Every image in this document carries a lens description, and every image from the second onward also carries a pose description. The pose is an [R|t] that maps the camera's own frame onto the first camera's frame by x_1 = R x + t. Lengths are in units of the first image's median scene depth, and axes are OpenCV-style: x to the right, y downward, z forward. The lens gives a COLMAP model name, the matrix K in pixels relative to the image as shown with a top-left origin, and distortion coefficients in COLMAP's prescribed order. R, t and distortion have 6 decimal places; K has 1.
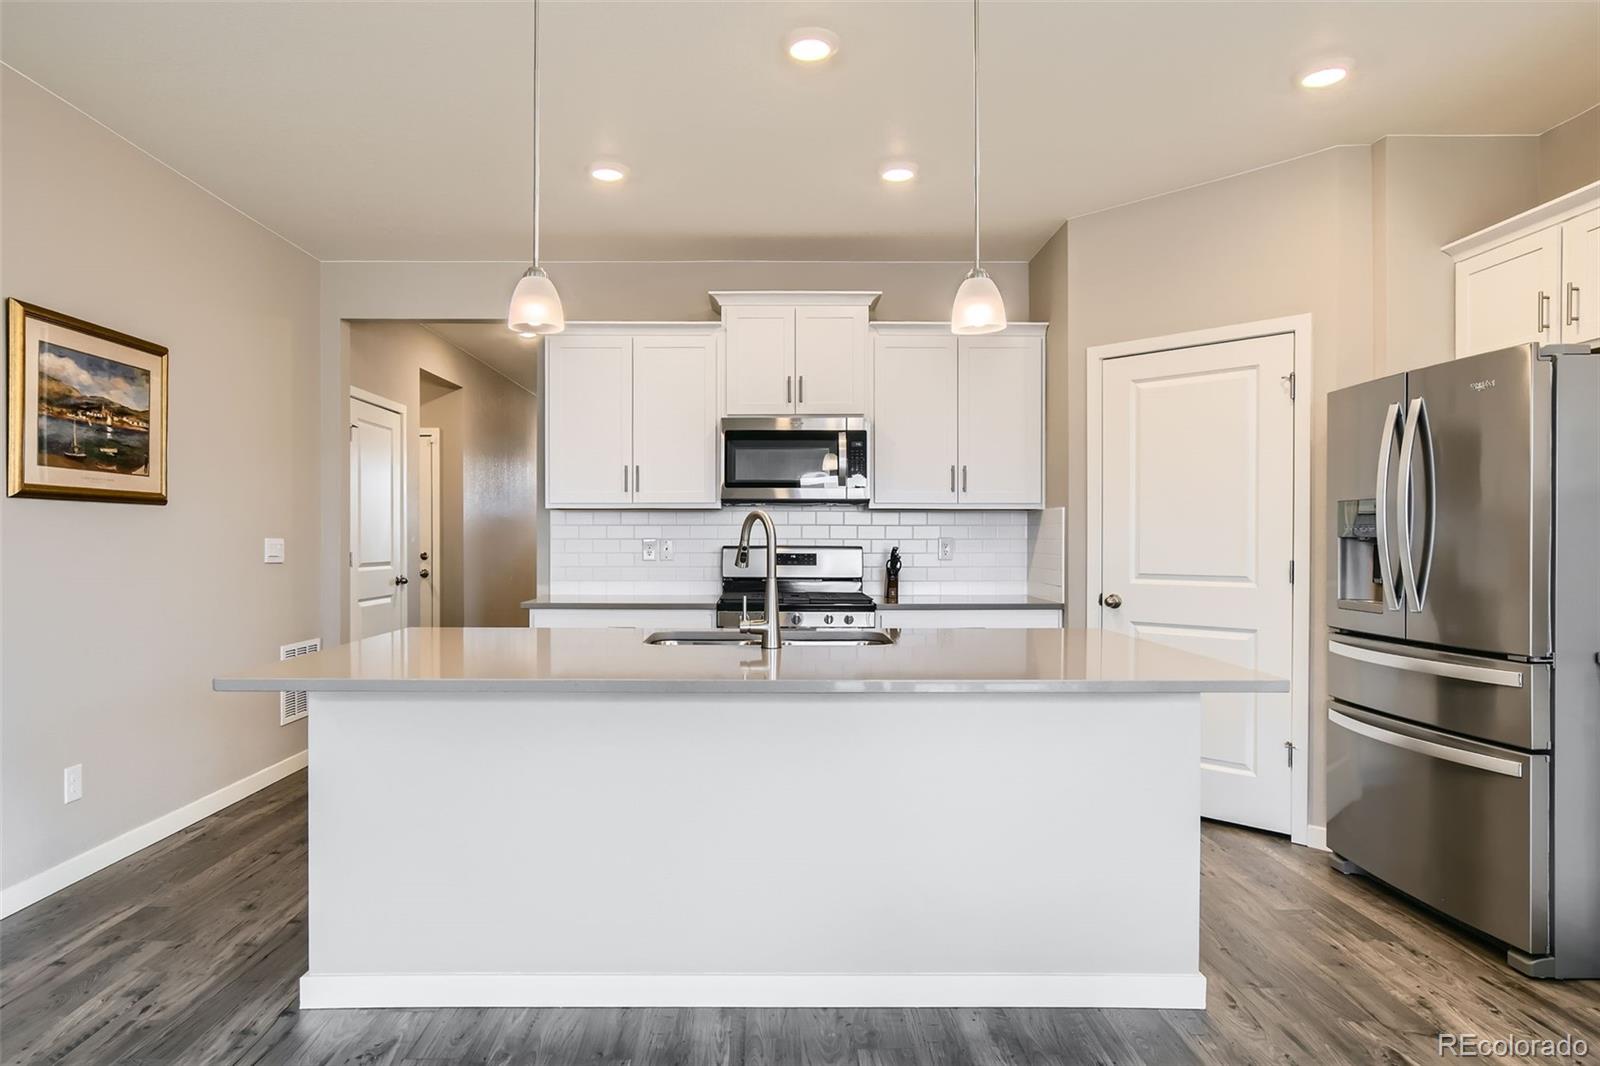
lens RADIAL K [[959.4, 0, 769.4], [0, 959.4, 534.1], [0, 0, 1]] dist [-0.003256, 0.001449]
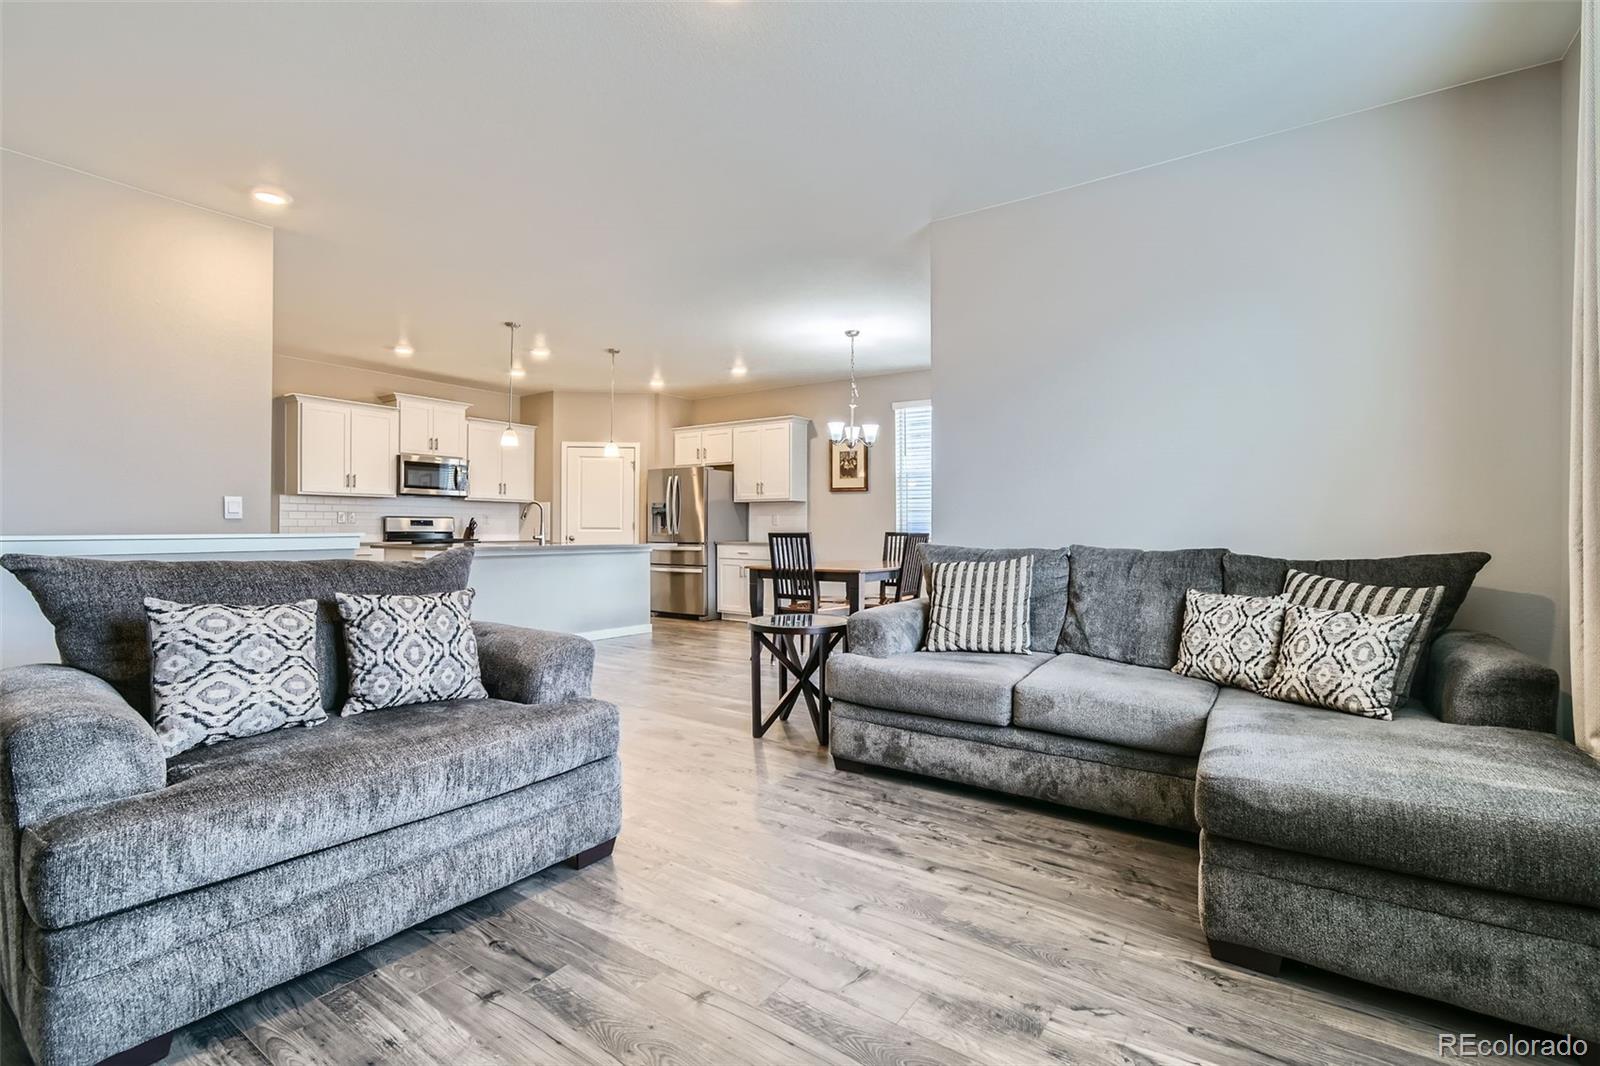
lens RADIAL K [[721.9, 0, 794.5], [0, 721.9, 535.2], [0, 0, 1]] dist [0.000974, 0.000356]
pose [[0.590182, -0.004959, 0.807255, -0.910688], [-0.004270, 0.999948, 0.009264, 0.041414], [-0.807259, -0.008915, 0.590130, -0.700552]]
